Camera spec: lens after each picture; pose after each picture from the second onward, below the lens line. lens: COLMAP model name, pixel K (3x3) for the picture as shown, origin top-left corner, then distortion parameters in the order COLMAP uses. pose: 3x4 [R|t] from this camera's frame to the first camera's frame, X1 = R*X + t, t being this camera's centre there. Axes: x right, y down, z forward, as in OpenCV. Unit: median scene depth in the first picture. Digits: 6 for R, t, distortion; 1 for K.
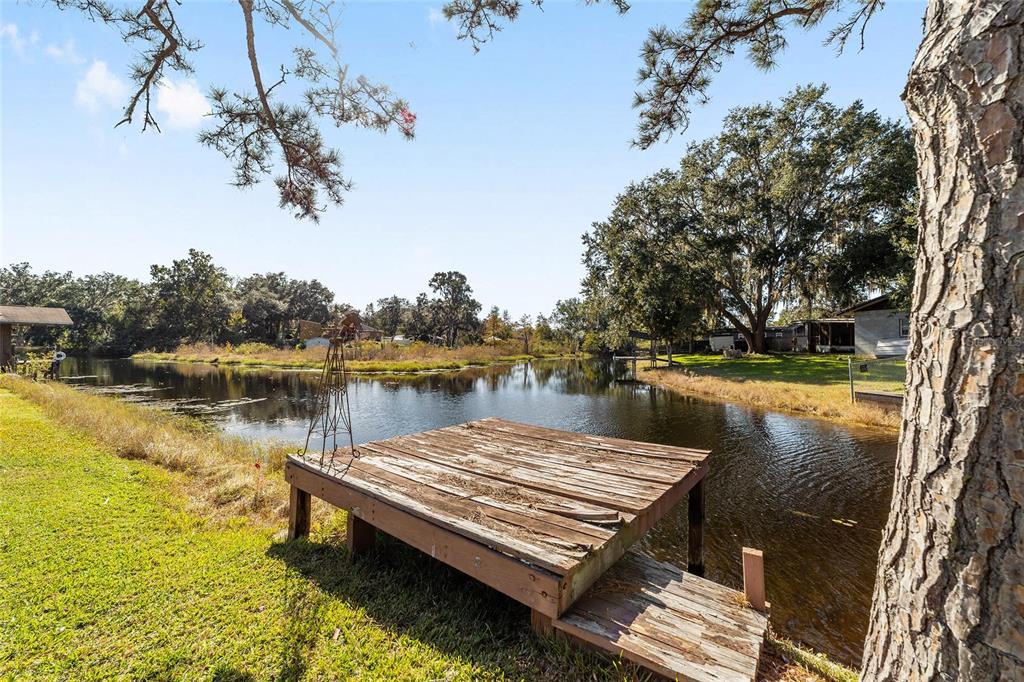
lens RADIAL K [[399.6, 0, 505.2], [0, 399.6, 345.2], [0, 0, 1]] dist [-0.014636, 0.011240]
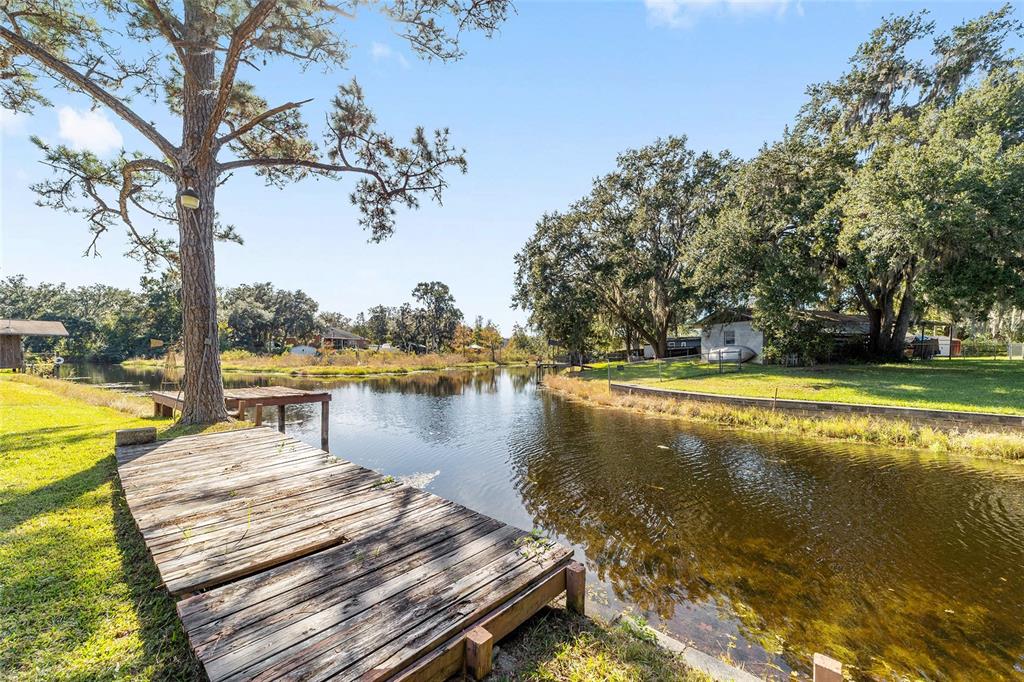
lens RADIAL K [[410.2, 0, 514.4], [0, 410.2, 370.4], [0, 0, 1]] dist [-0.016645, 0.012280]
pose [[0.999999, 0.001053, 0.001122, 0.088054], [-0.001097, 0.999169, 0.040742, 0.001397], [-0.001078, -0.040743, 0.999169, -0.080571]]
